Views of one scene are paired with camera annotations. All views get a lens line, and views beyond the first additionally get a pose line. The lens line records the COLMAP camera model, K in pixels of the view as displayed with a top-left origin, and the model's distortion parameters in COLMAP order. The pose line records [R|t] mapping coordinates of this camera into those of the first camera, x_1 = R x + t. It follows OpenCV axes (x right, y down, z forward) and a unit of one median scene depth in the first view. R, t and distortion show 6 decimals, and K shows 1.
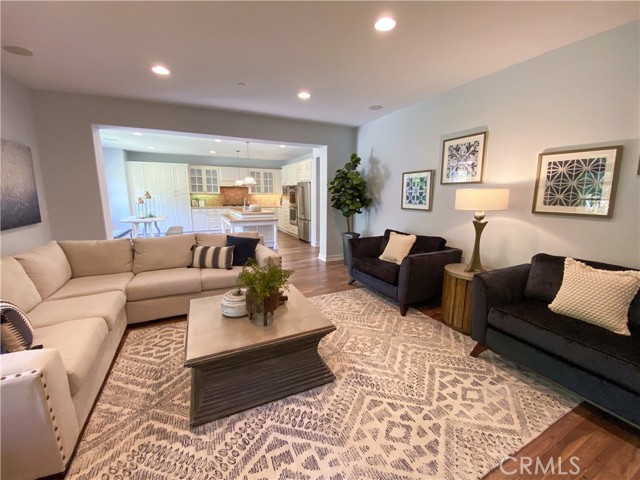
lens RADIAL K [[260.9, 0, 320.0], [0, 260.9, 240.0], [0, 0, 1]] dist [0.046510, -0.032445]
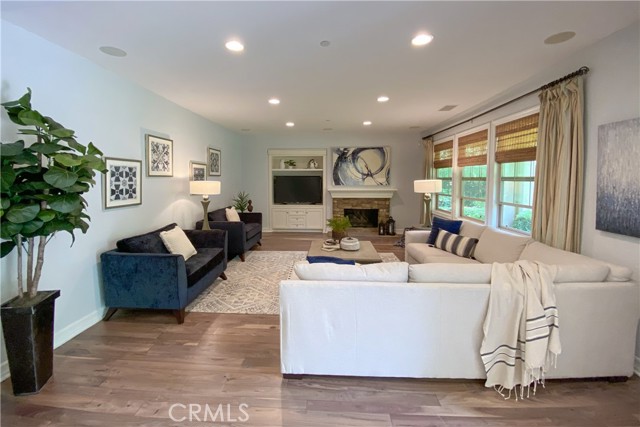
lens RADIAL K [[258.8, 0, 313.4], [0, 258.8, 191.8], [0, 0, 1]] dist [0.021638, -0.021270]
pose [[-0.878812, -0.024628, 0.476532, -0.529709], [0.082962, 0.975571, 0.203416, -0.283922], [-0.469900, 0.218298, -0.855301, 1.466297]]
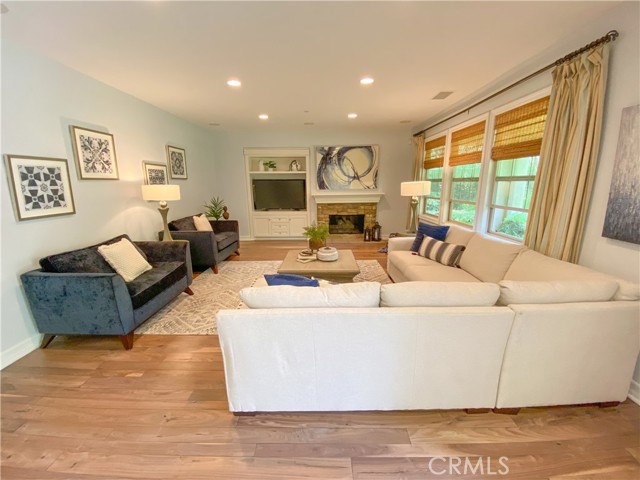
lens RADIAL K [[254.3, 0, 320.0], [0, 254.3, 240.0], [0, 0, 1]] dist [0.016338, -0.018168]
pose [[-0.902085, -0.086354, 0.422830, -0.531223], [0.083462, 0.926369, 0.367253, -0.247728], [-0.423410, 0.366584, -0.828456, 1.323082]]
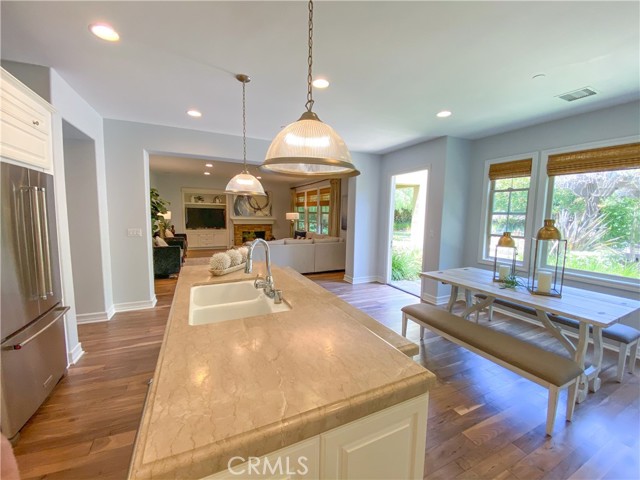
lens RADIAL K [[260.9, 0, 320.0], [0, 260.9, 240.0], [0, 0, 1]] dist [0.046510, -0.032445]
pose [[-0.999772, -0.021120, -0.003274, -0.663253], [-0.021215, 0.962142, 0.271721, -0.455560], [-0.002589, 0.271728, -0.962371, 2.495118]]
